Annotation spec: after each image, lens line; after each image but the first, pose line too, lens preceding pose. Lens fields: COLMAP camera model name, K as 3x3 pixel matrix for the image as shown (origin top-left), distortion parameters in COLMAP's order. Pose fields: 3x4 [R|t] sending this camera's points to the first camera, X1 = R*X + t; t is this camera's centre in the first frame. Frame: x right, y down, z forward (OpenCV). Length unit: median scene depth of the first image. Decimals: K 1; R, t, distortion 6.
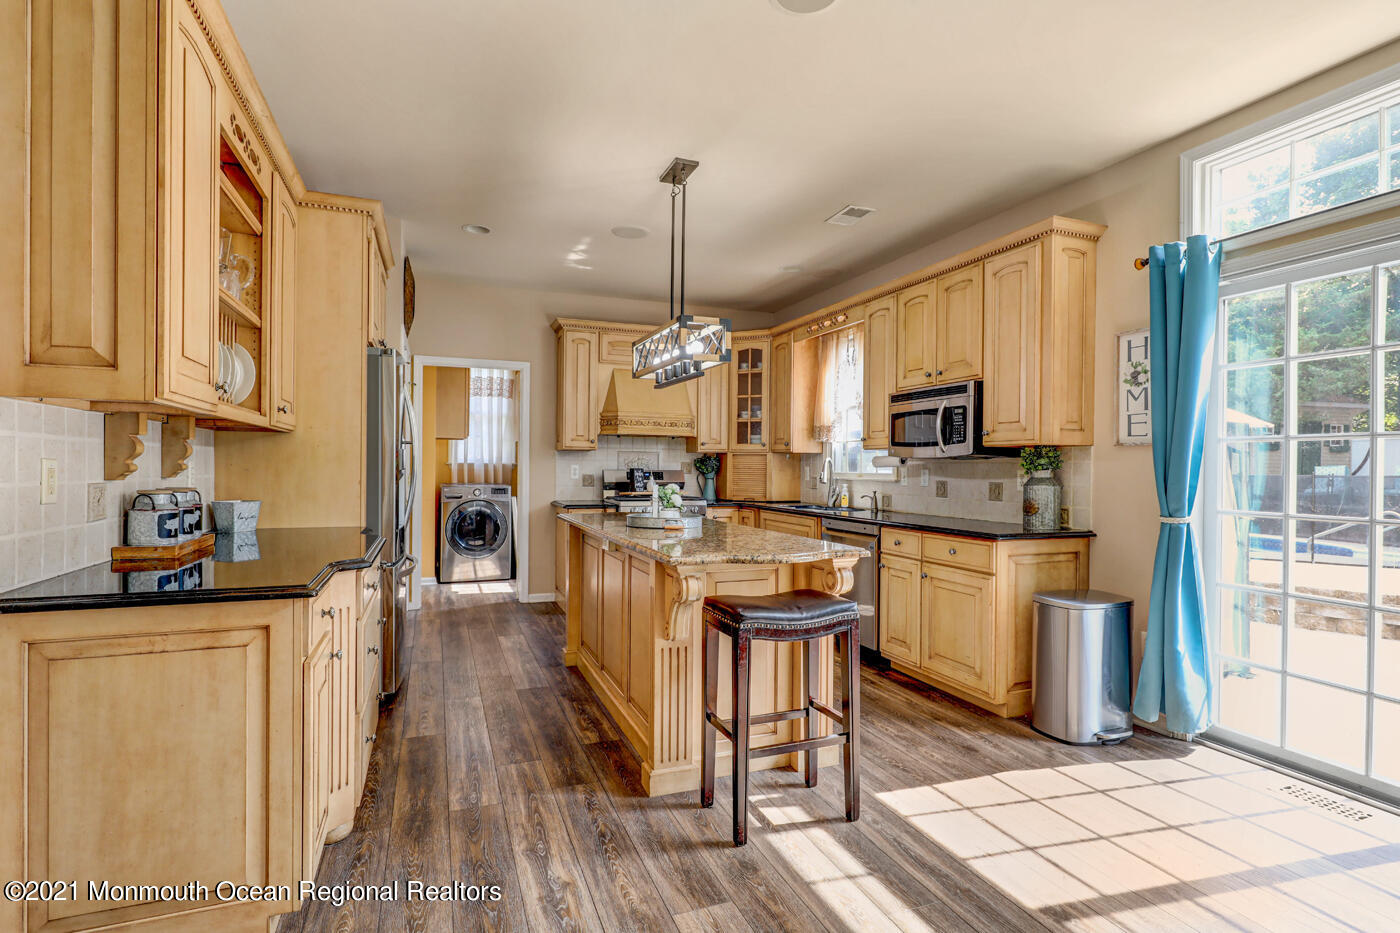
lens RADIAL K [[700.0, 0, 700.0], [0, 700.0, 466.5], [0, 0, 1]] dist [0.000026, -0.000686]
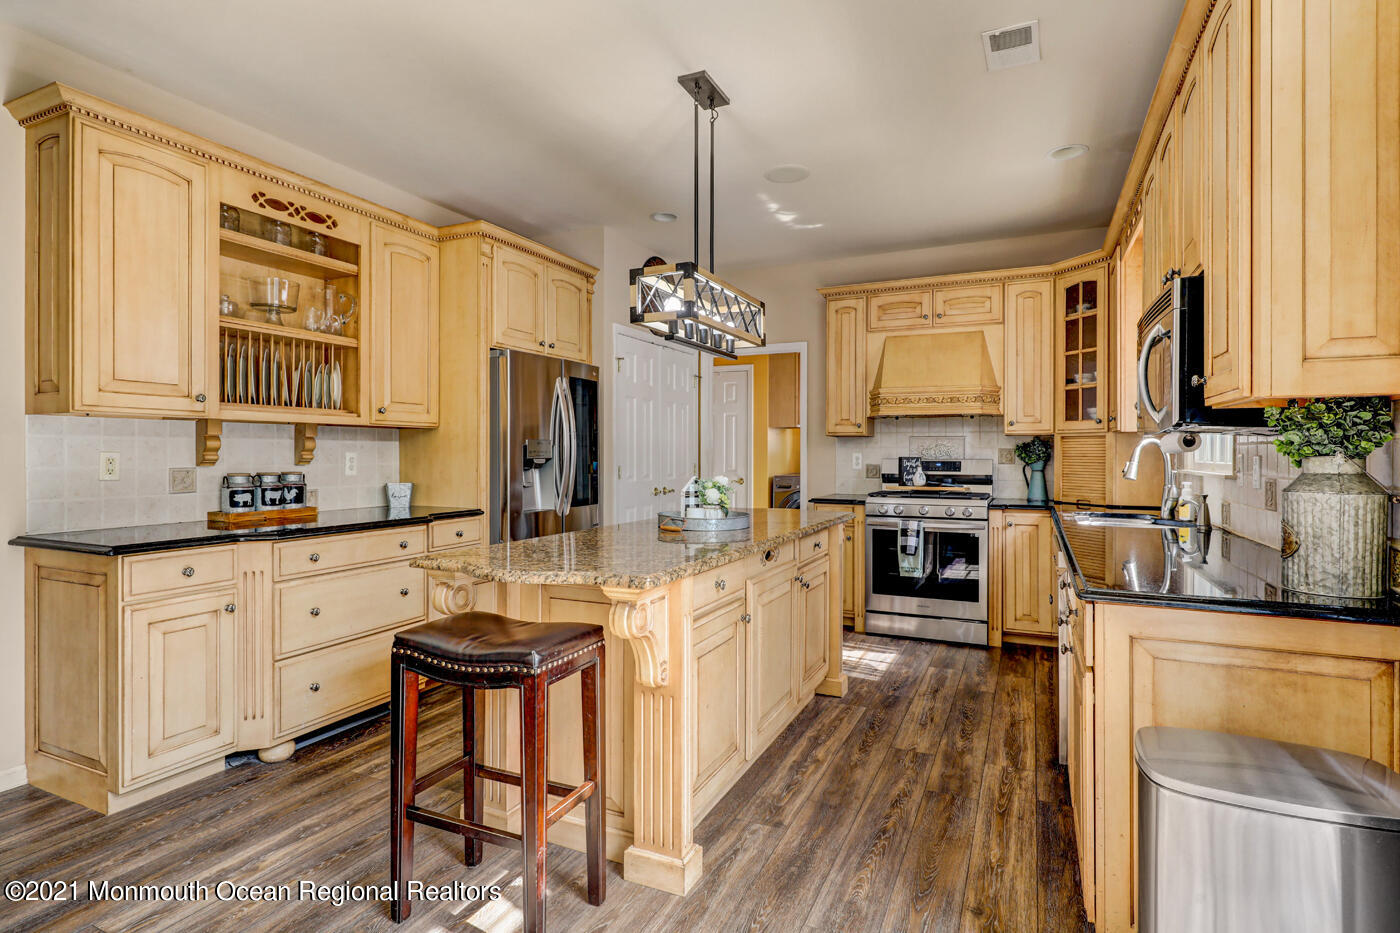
lens RADIAL K [[708.7, 0, 686.7], [0, 708.7, 454.3], [0, 0, 1]] dist [-0.004544, -0.000704]
pose [[0.685503, -0.006818, -0.728037, 0.348355], [0.004844, 0.999977, -0.004803, 0.002513], [0.728053, -0.000235, 0.685521, 0.268830]]
